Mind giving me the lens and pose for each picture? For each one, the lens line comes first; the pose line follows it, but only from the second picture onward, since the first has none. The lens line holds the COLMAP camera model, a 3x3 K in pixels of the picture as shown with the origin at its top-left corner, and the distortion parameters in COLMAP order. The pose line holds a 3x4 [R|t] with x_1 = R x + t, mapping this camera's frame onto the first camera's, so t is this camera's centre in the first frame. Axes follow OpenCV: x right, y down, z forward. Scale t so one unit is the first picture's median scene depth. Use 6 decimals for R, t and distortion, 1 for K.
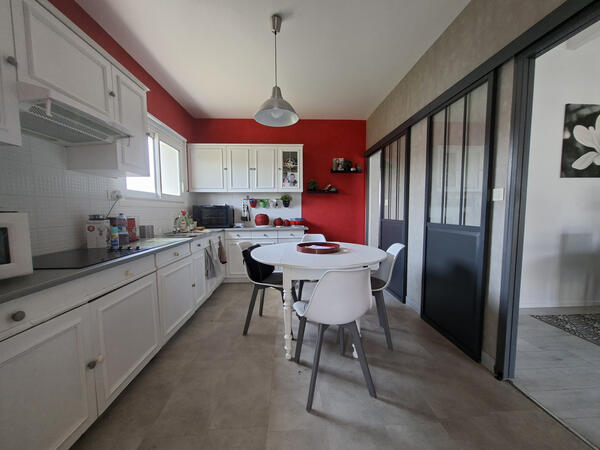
lens RADIAL K [[238.0, 0, 301.6], [0, 238.0, 223.0], [0, 0, 1]] dist [-0.002560, -0.000233]
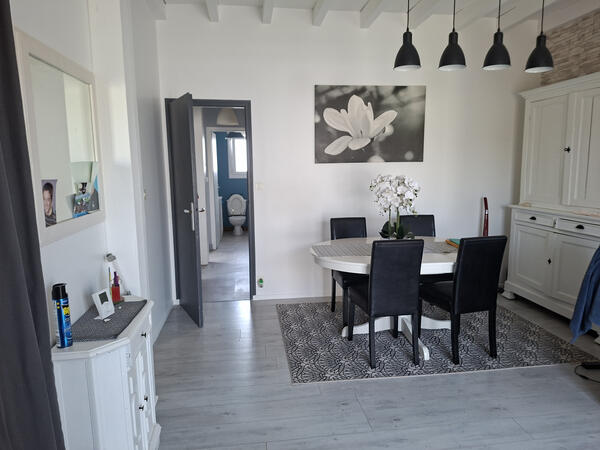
lens RADIAL K [[402.9, 0, 298.9], [0, 402.9, 225.9], [0, 0, 1]] dist [0.078613, -0.006493]
pose [[0.997061, -0.020180, 0.073901, 0.915391], [0.014860, 0.997306, 0.071839, -0.058225], [-0.075152, -0.070530, 0.994675, -0.647835]]
